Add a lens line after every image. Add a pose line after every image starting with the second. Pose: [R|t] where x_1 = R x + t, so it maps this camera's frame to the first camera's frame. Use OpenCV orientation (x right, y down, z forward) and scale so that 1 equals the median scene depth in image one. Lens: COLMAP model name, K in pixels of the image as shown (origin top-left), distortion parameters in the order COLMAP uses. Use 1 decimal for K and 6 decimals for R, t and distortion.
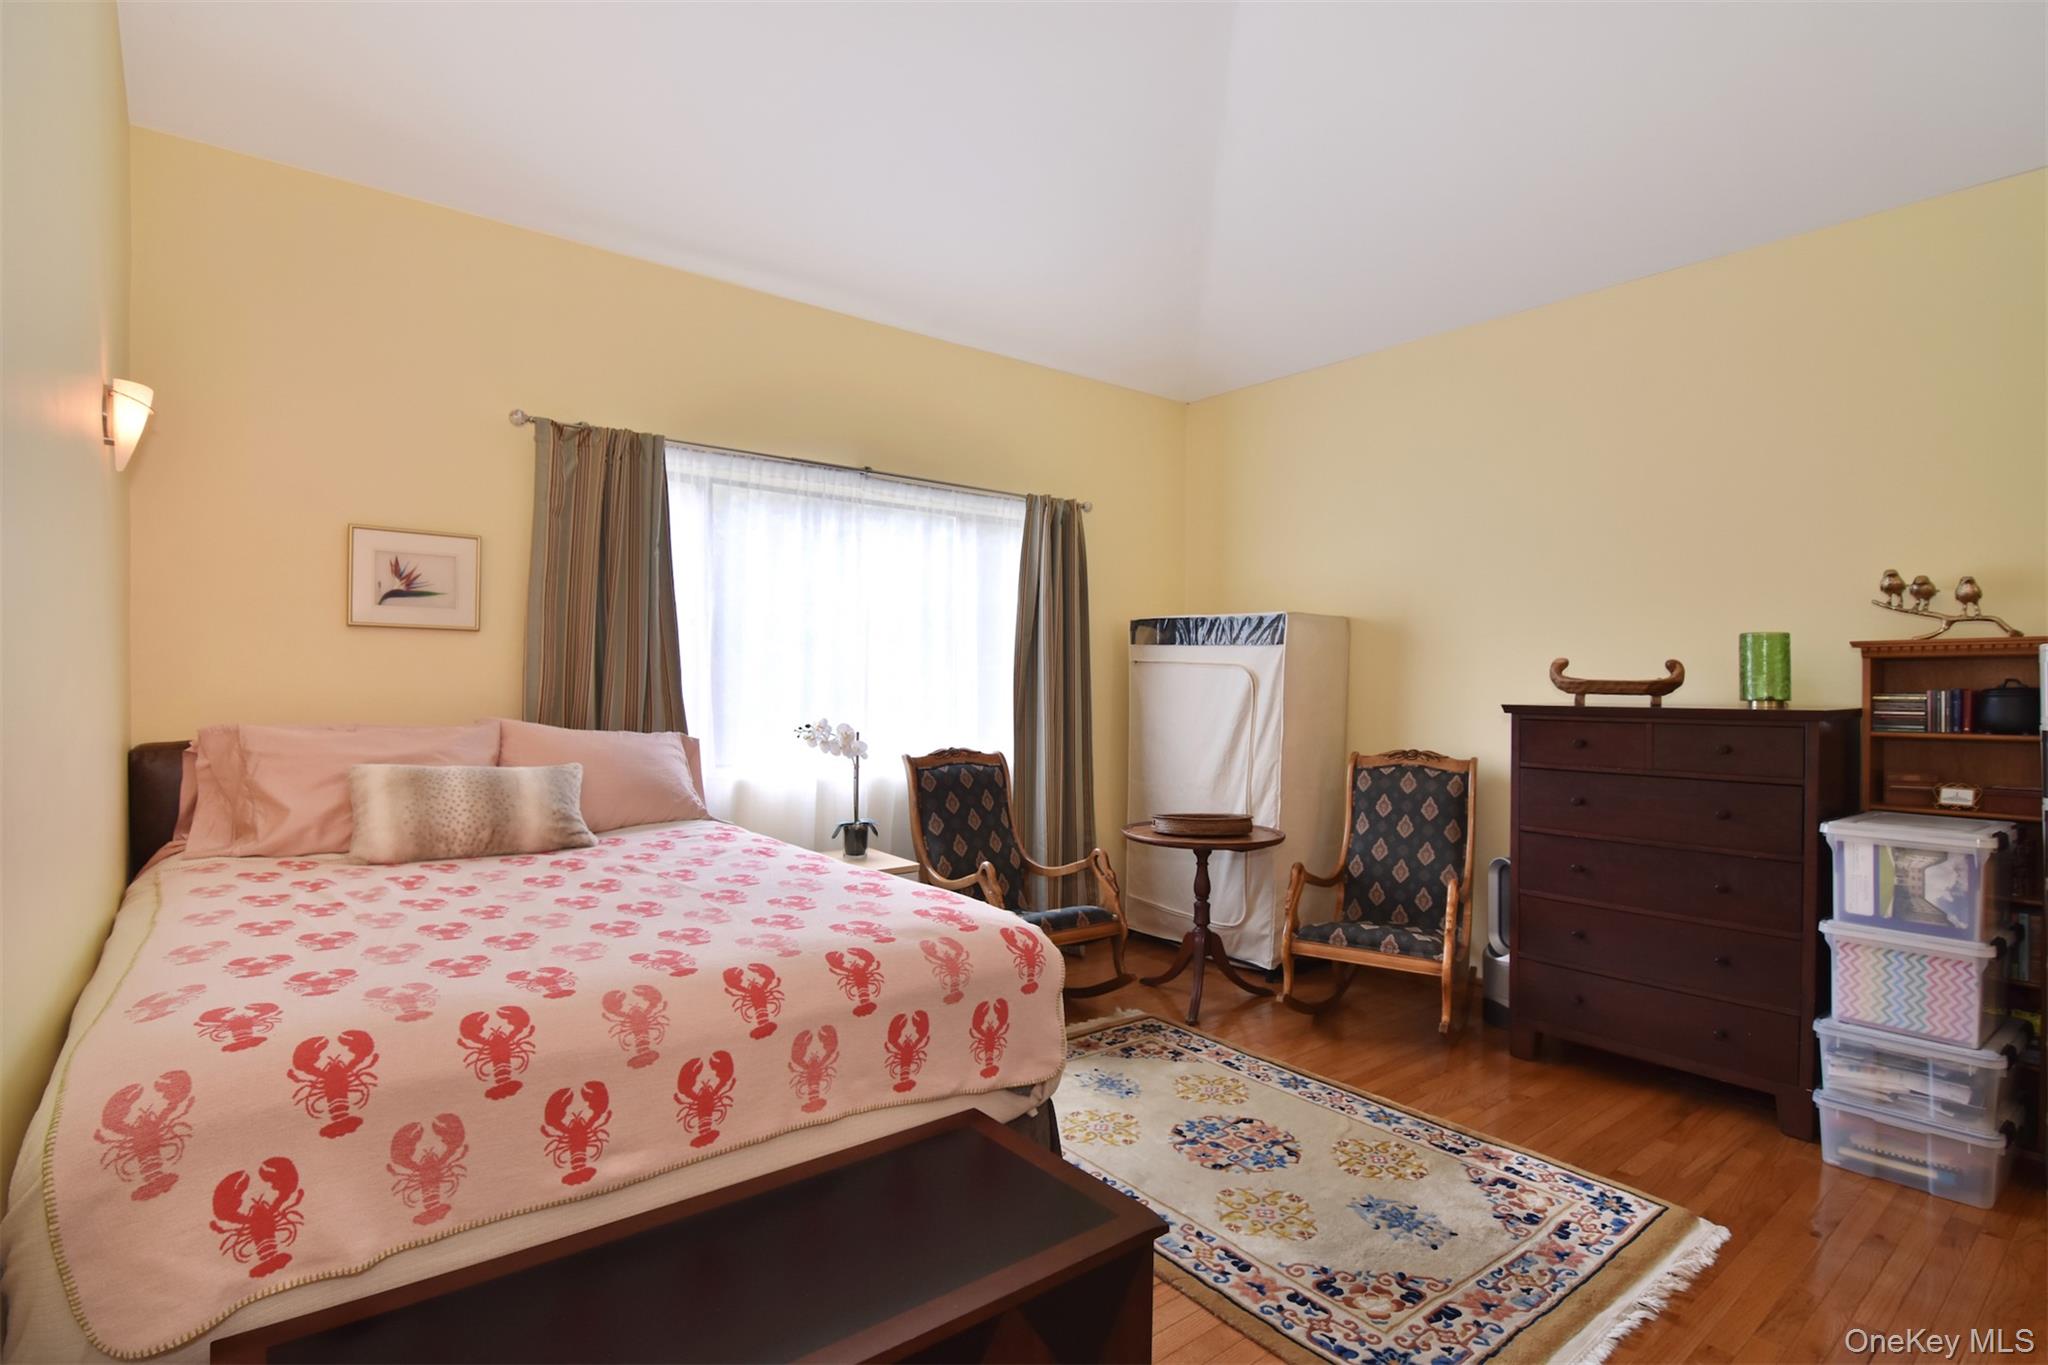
lens RADIAL K [[992.8, 0, 1015.5], [0, 992.8, 690.0], [0, 0, 1]] dist [-0.017862, -0.003114]
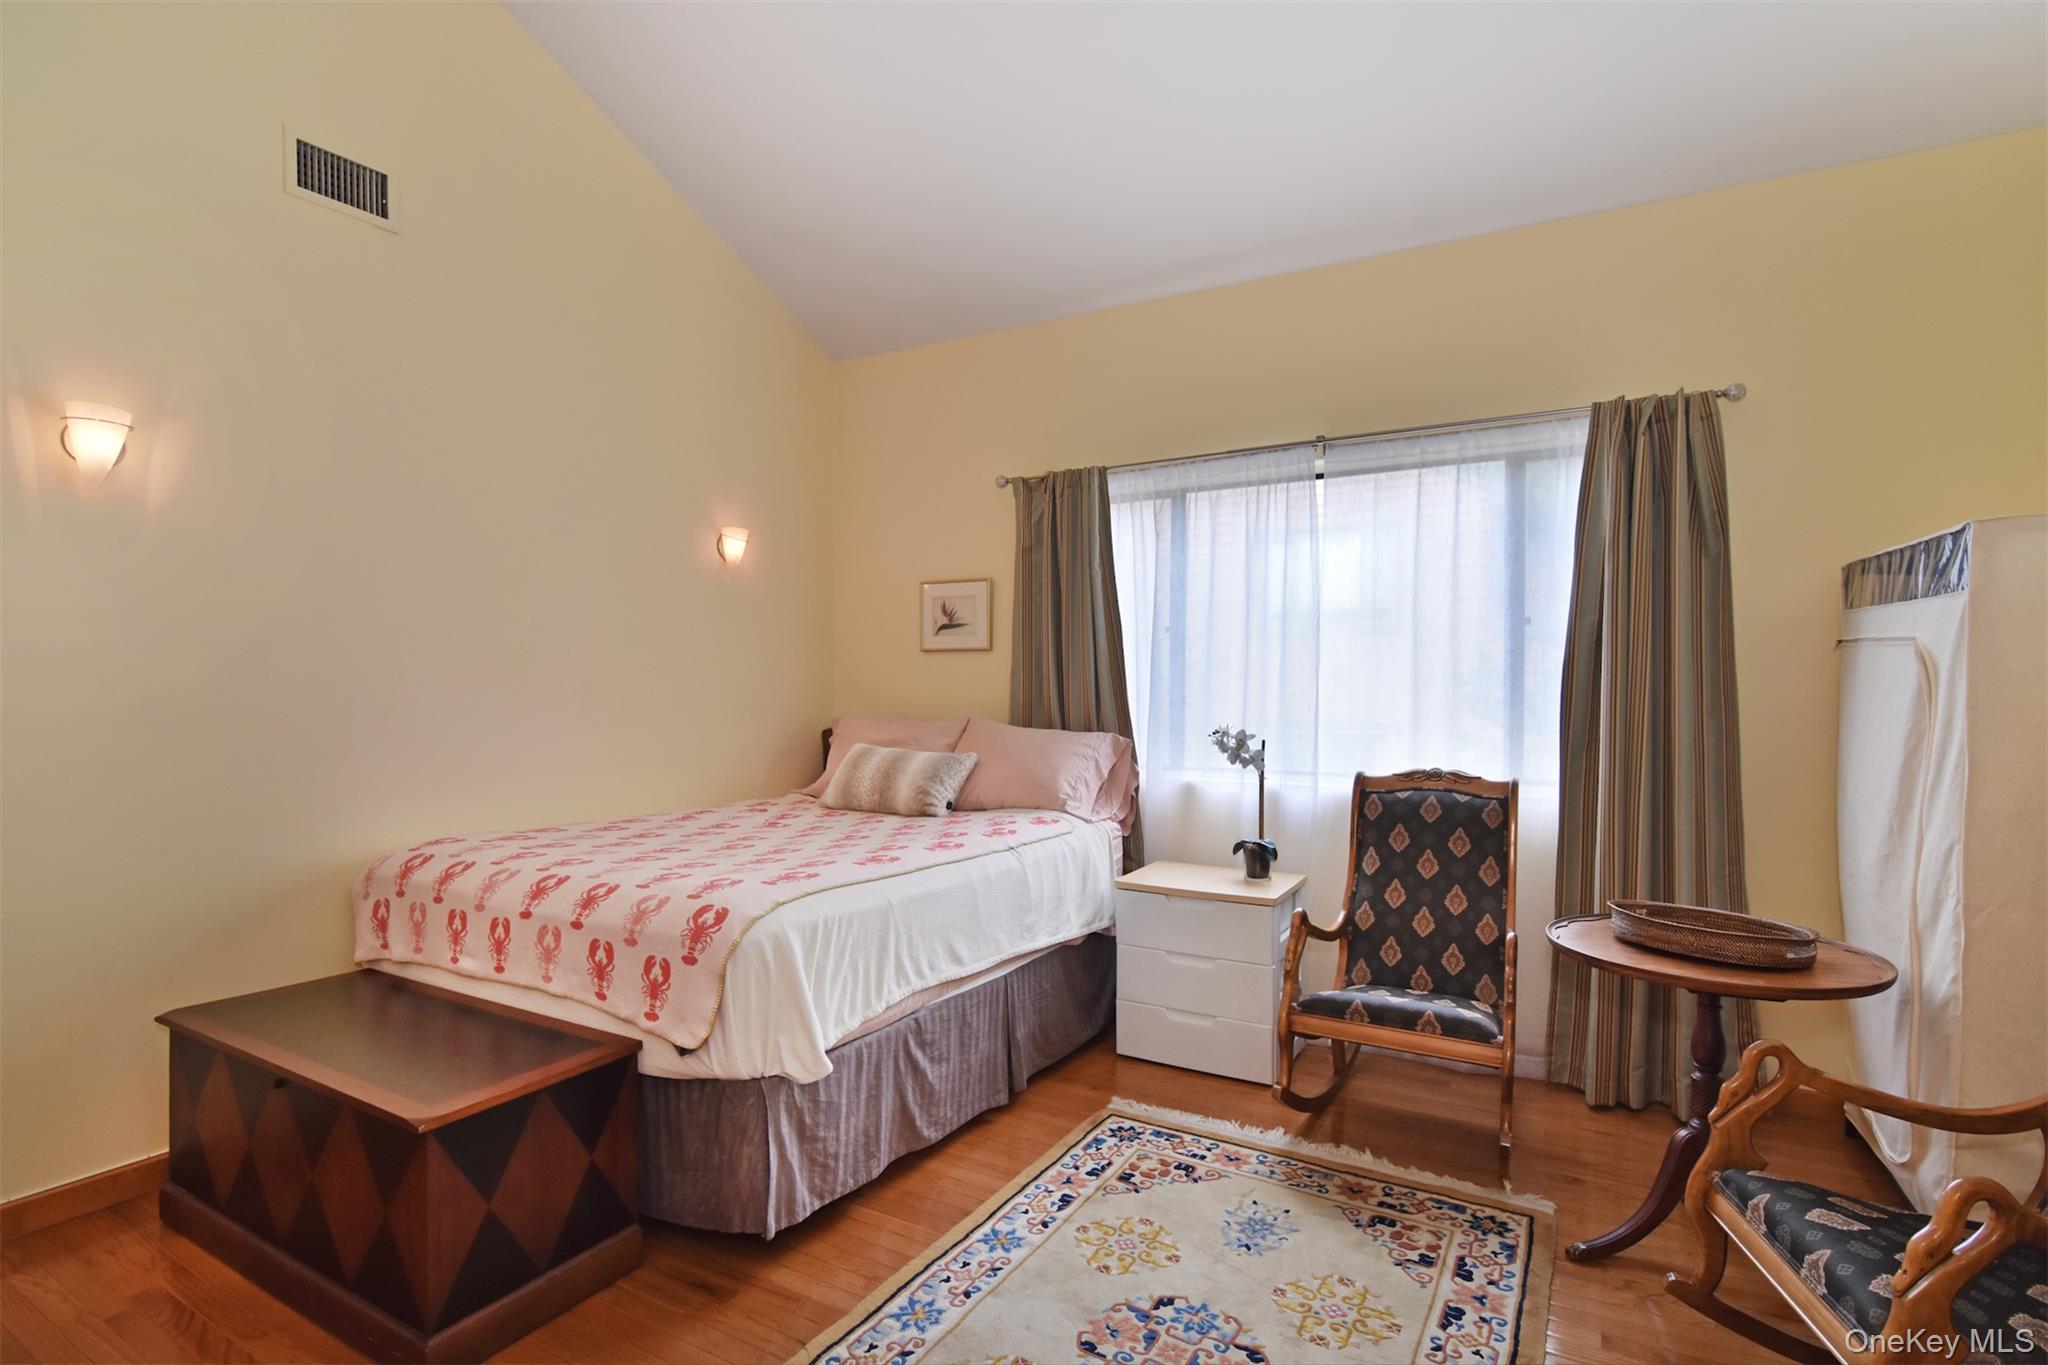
lens RADIAL K [[992.8, 0, 1014.4], [0, 992.8, 682.3], [0, 0, 1]] dist [-0.017862, -0.003114]
pose [[0.369467, -0.017132, -0.929086, 0.652861], [0.000426, 0.999833, -0.018267, 0.006435], [0.929244, 0.006353, 0.369413, 0.513752]]
